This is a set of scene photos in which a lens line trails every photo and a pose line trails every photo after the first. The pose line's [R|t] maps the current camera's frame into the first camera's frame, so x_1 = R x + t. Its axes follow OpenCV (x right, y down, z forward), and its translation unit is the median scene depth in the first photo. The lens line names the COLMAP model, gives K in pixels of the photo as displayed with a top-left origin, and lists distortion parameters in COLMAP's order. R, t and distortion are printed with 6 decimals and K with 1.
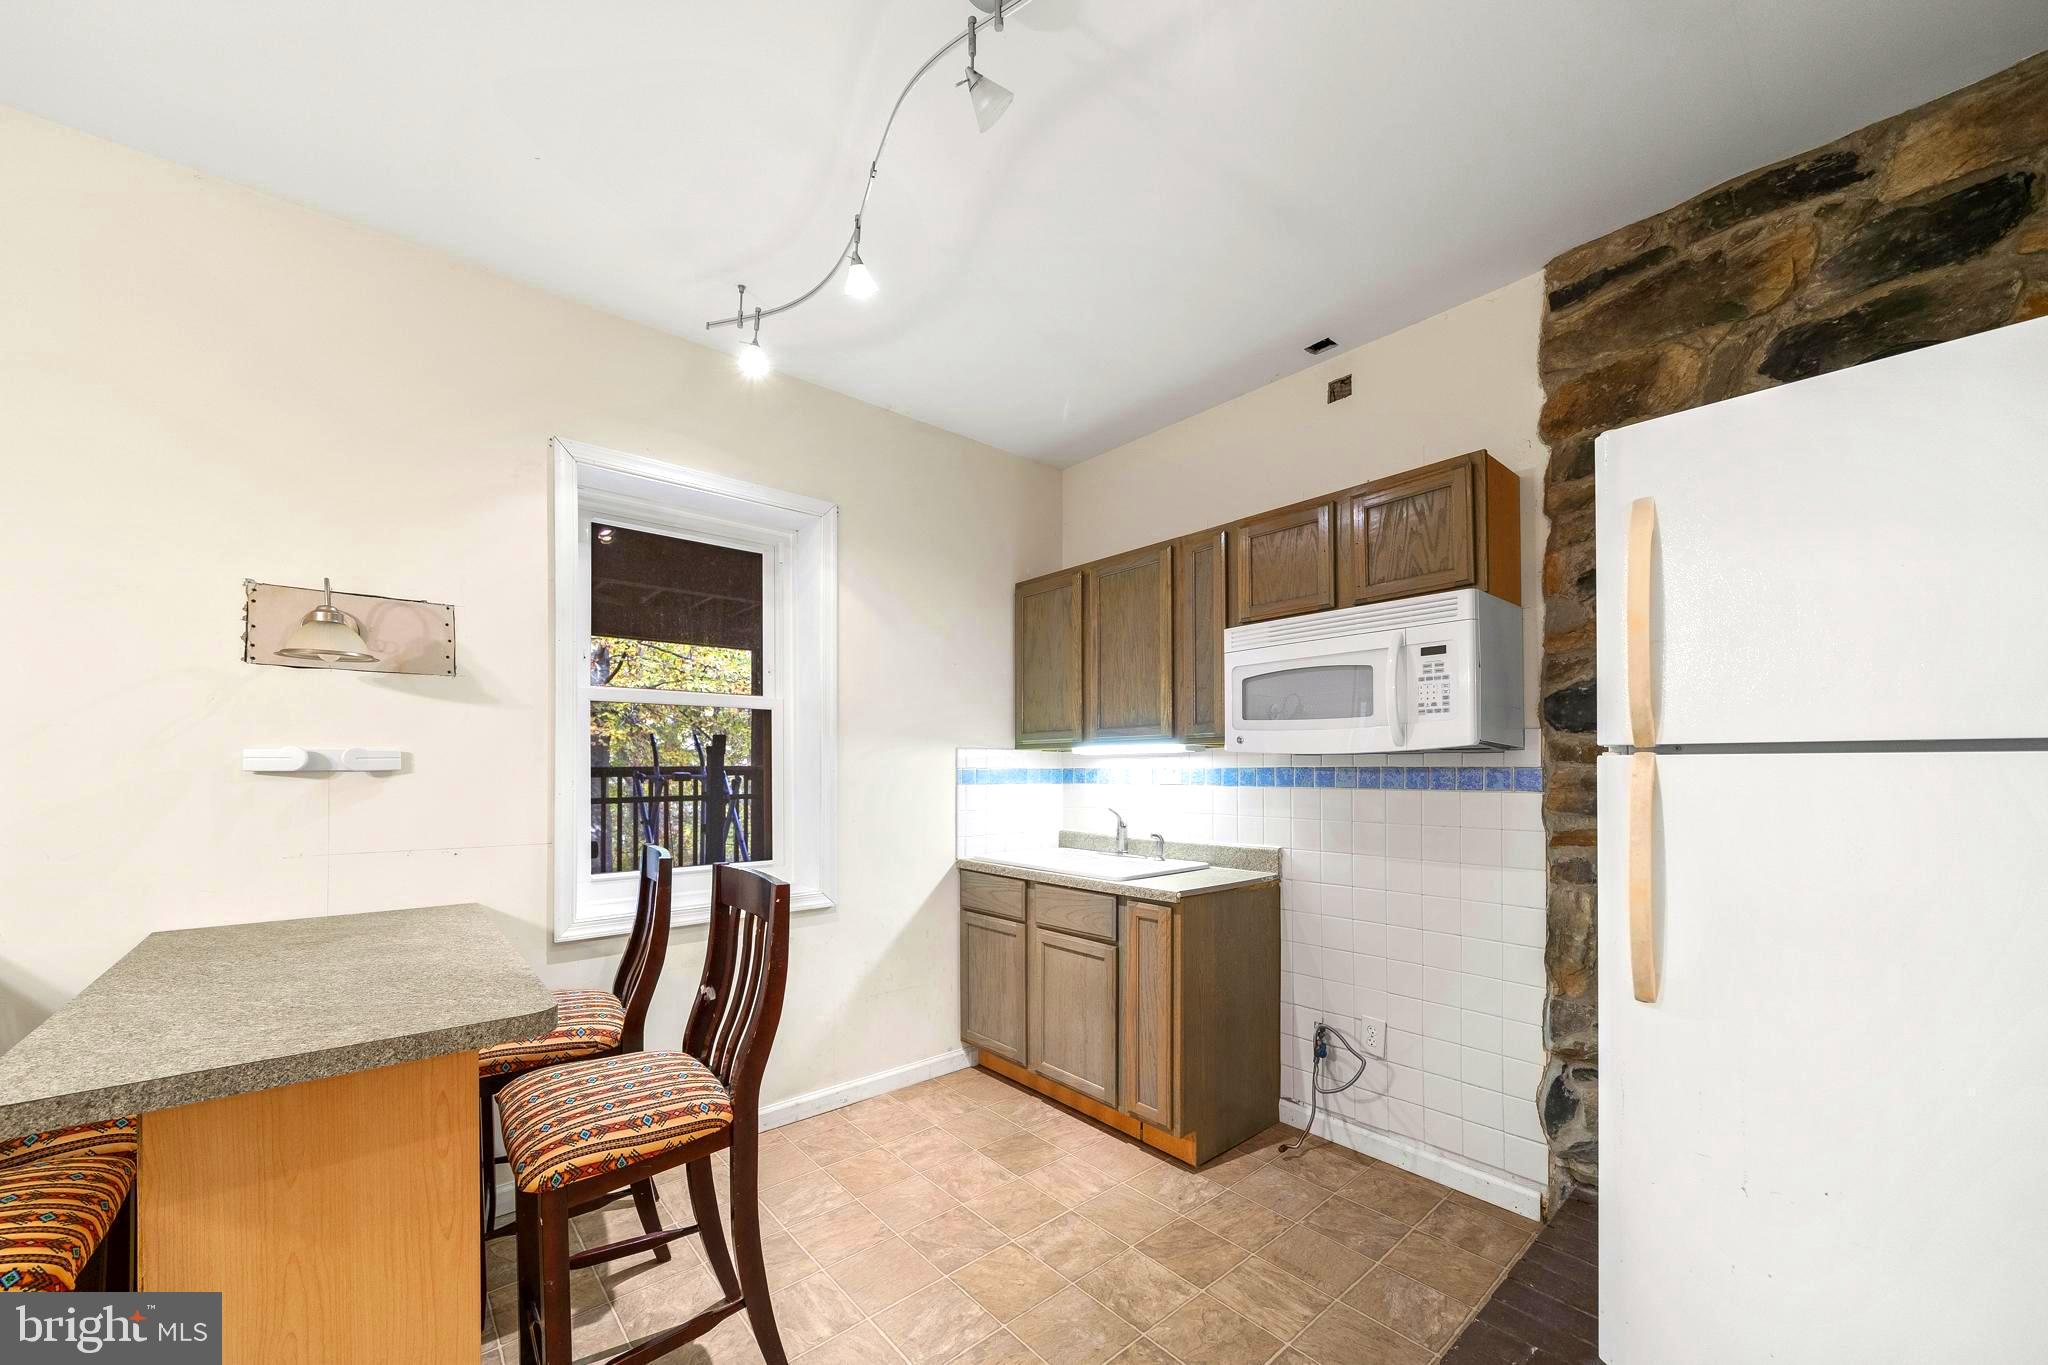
lens RADIAL K [[806.0, 0, 975.0], [0, 806.0, 754.7], [0, 0, 1]] dist [-0.000527, -0.000237]
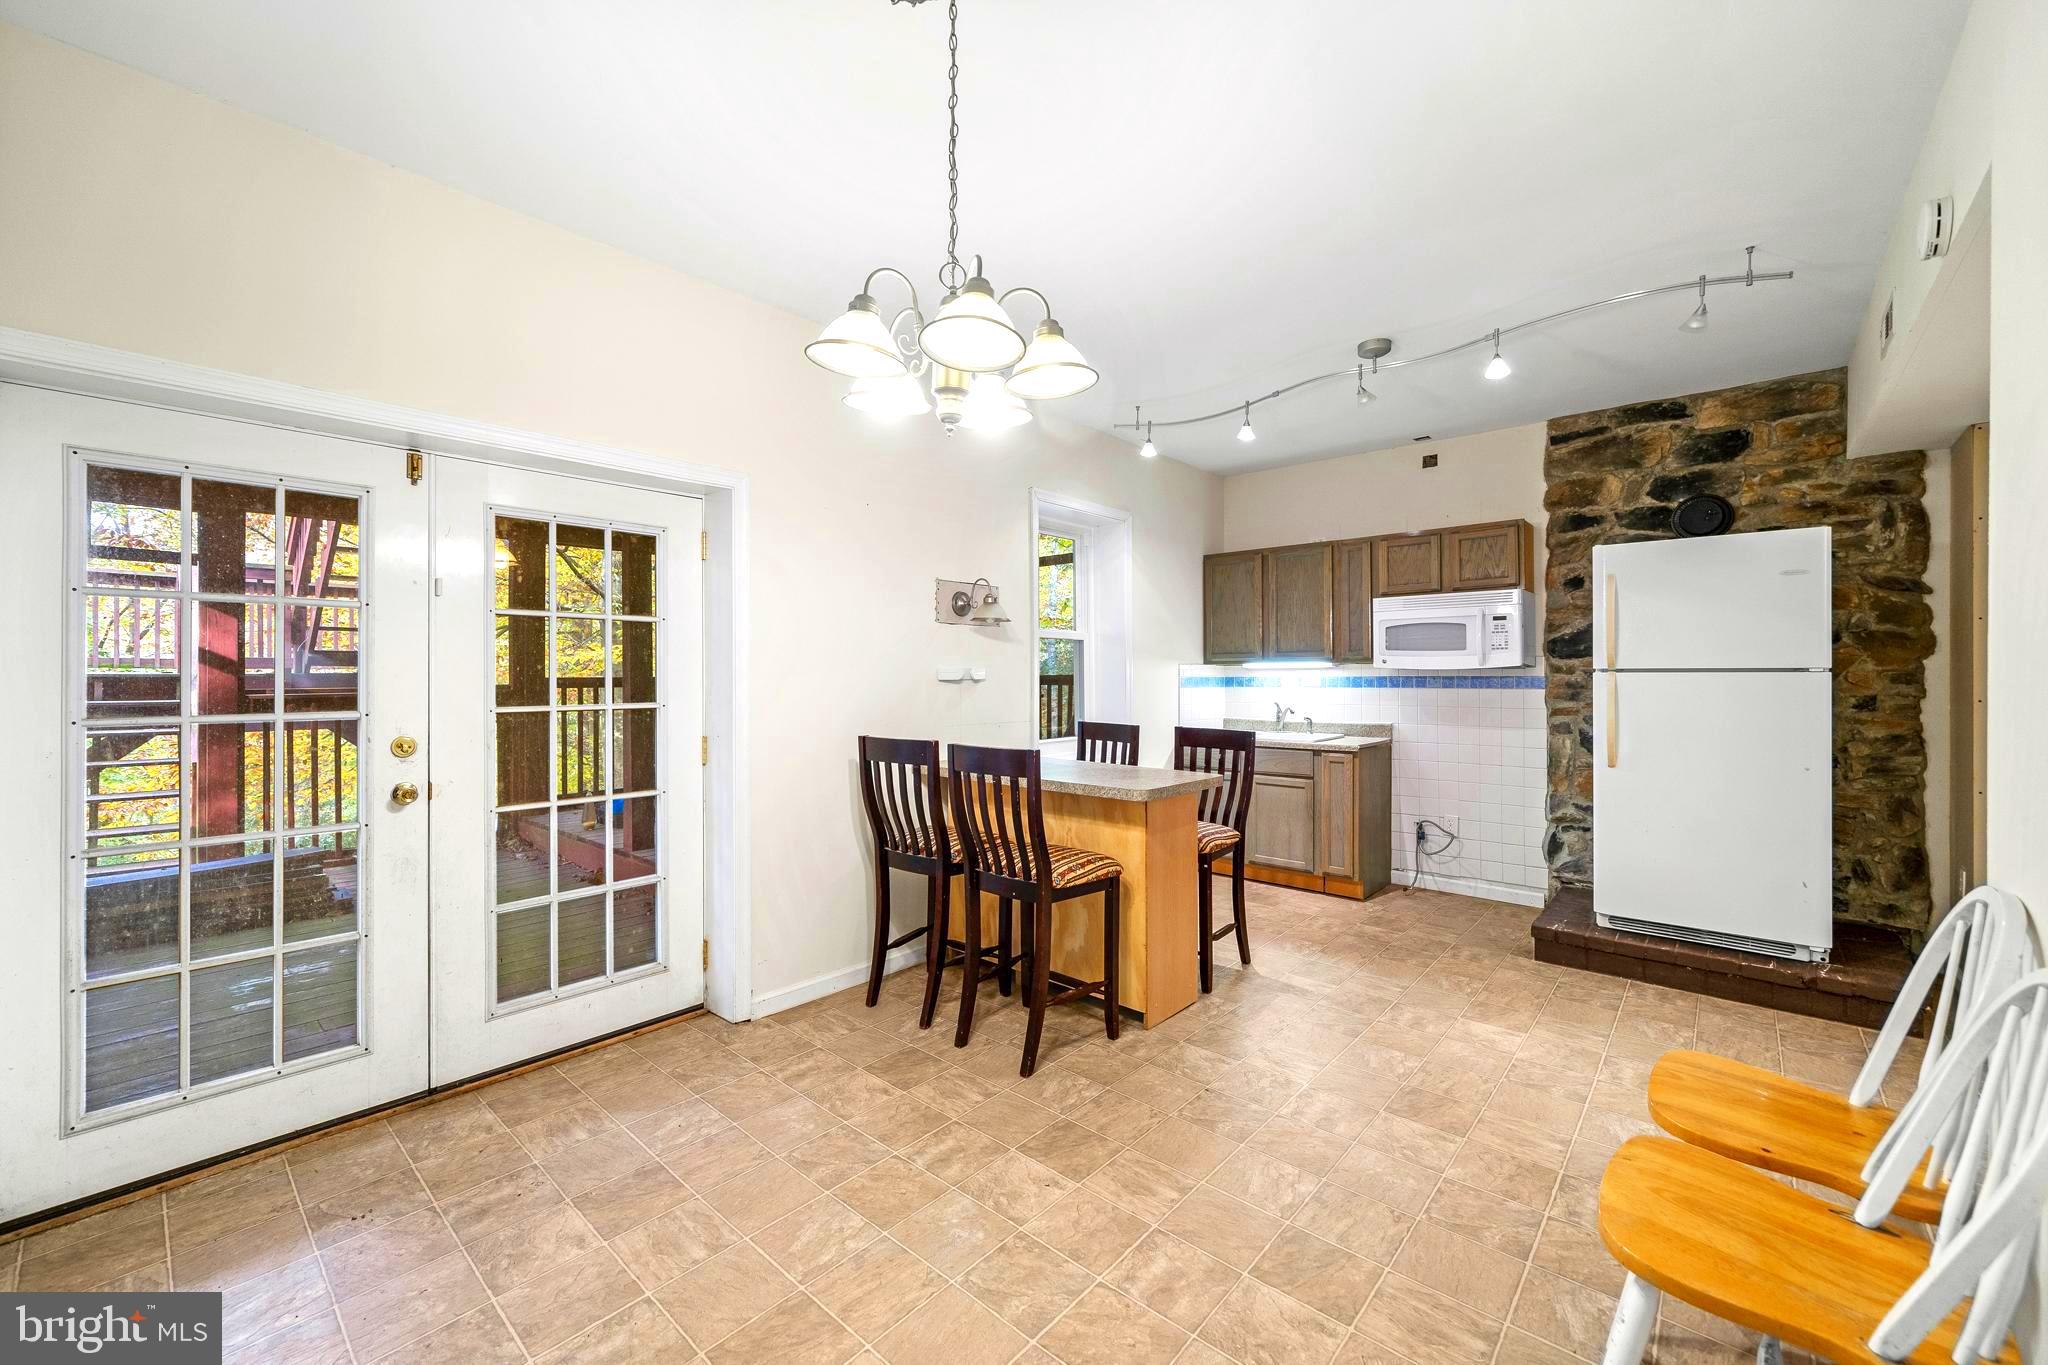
lens RADIAL K [[821.4, 0, 990.4], [0, 821.4, 669.5], [0, 0, 1]] dist [-0.013850, -0.000039]
pose [[0.986113, 0.002697, 0.166055, -0.850827], [-0.003598, 0.999980, 0.005123, -0.006090], [-0.166038, -0.005650, 0.986103, -0.653658]]
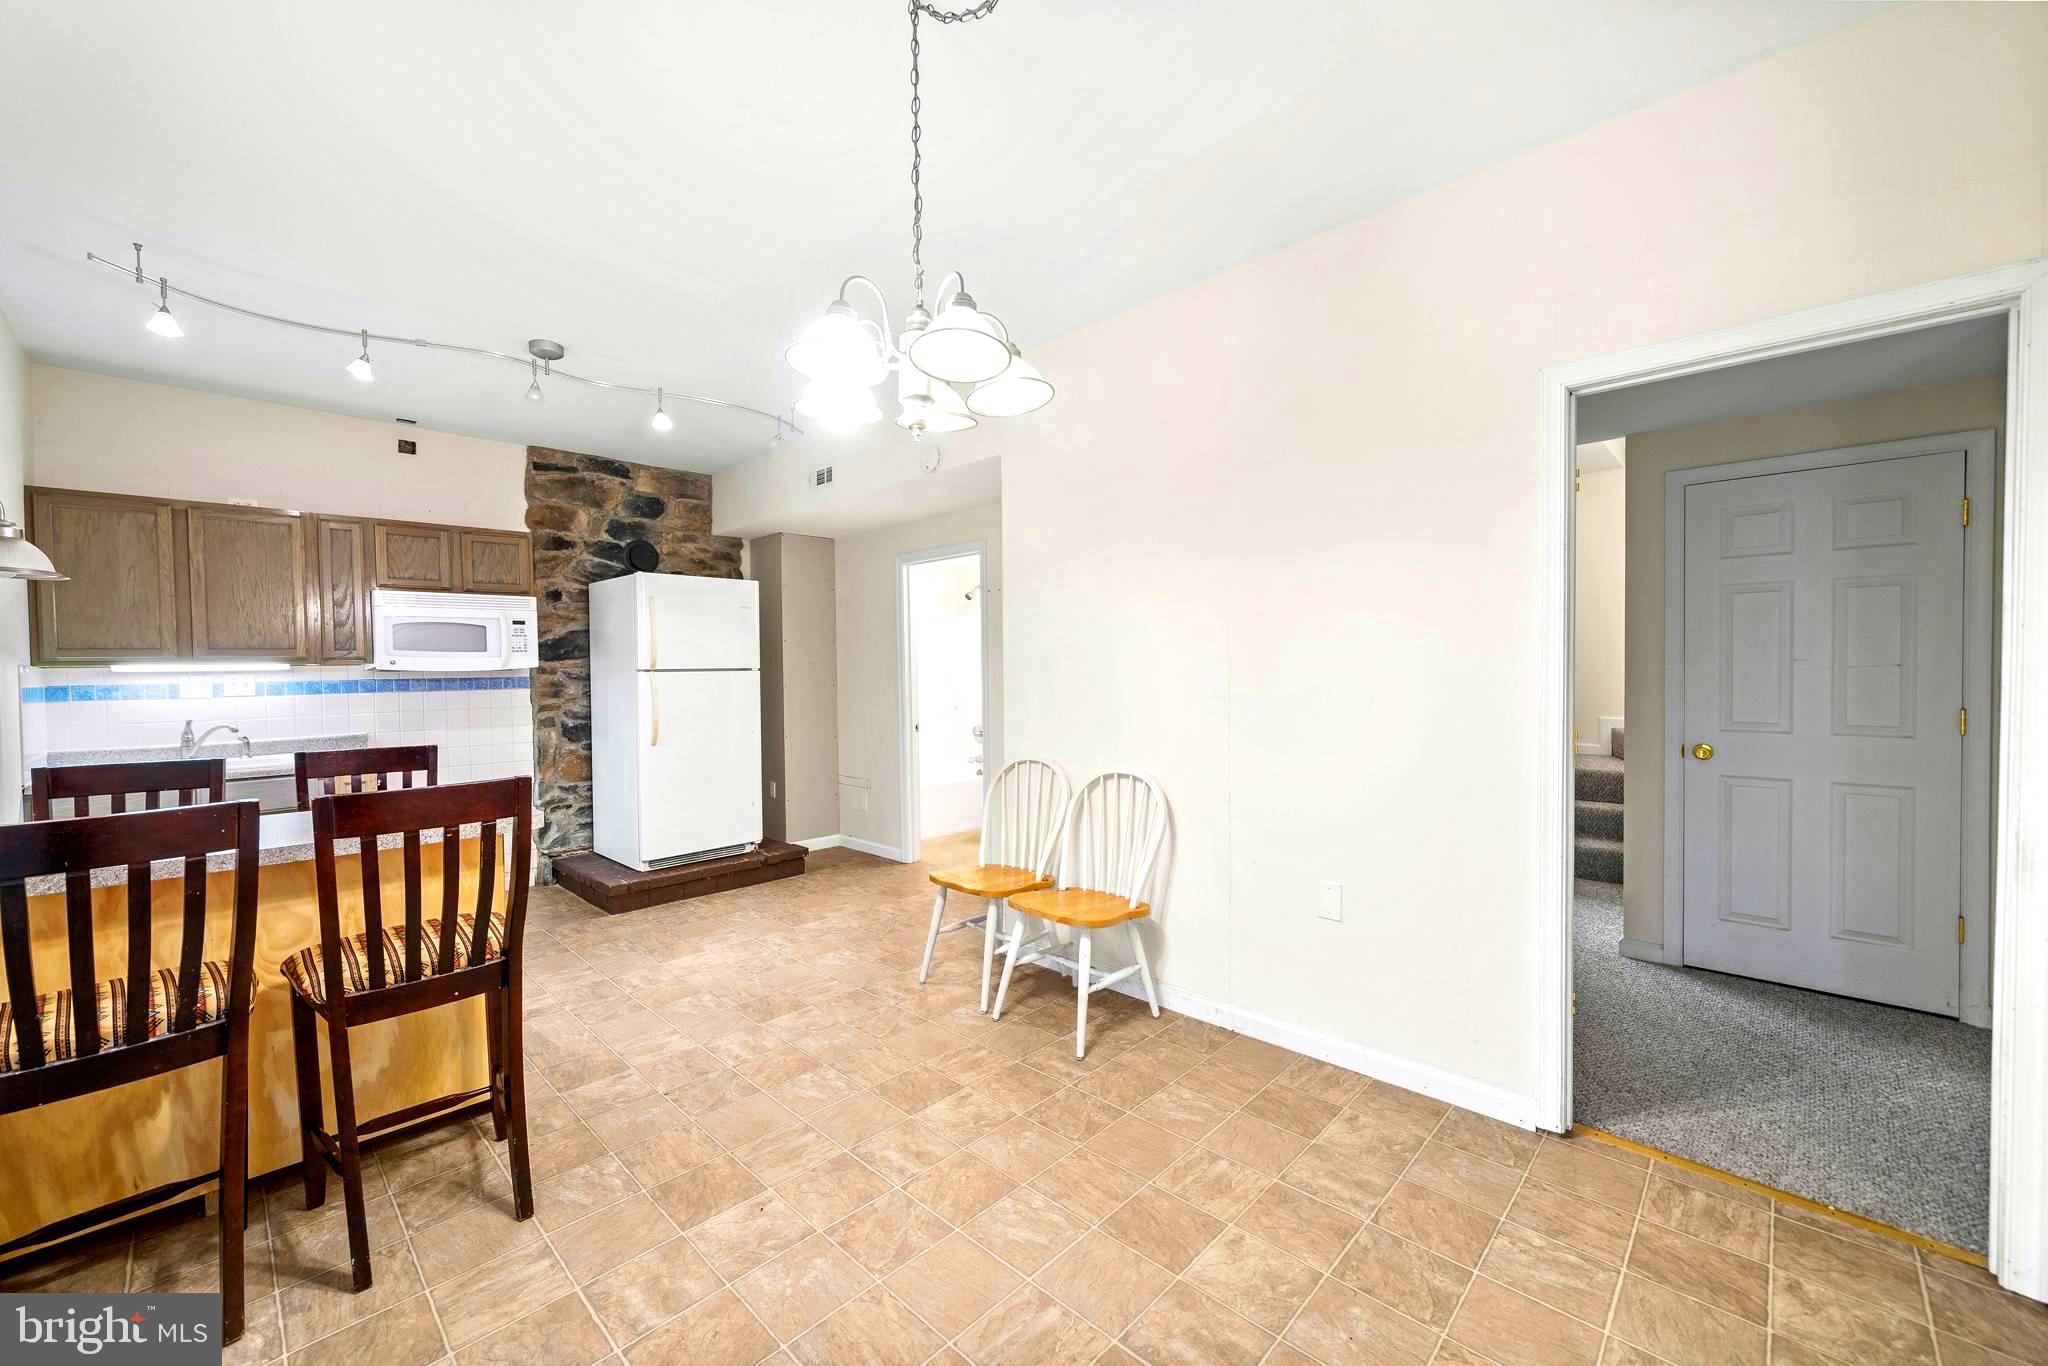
lens RADIAL K [[806.0, 0, 1020.2], [0, 806.0, 680.6], [0, 0, 1]] dist [-0.000527, -0.000237]
pose [[-0.162136, -0.012928, 0.986684, -1.472771], [0.000366, 0.999913, 0.013161, -0.003067], [-0.986768, 0.002495, -0.162118, 0.040821]]
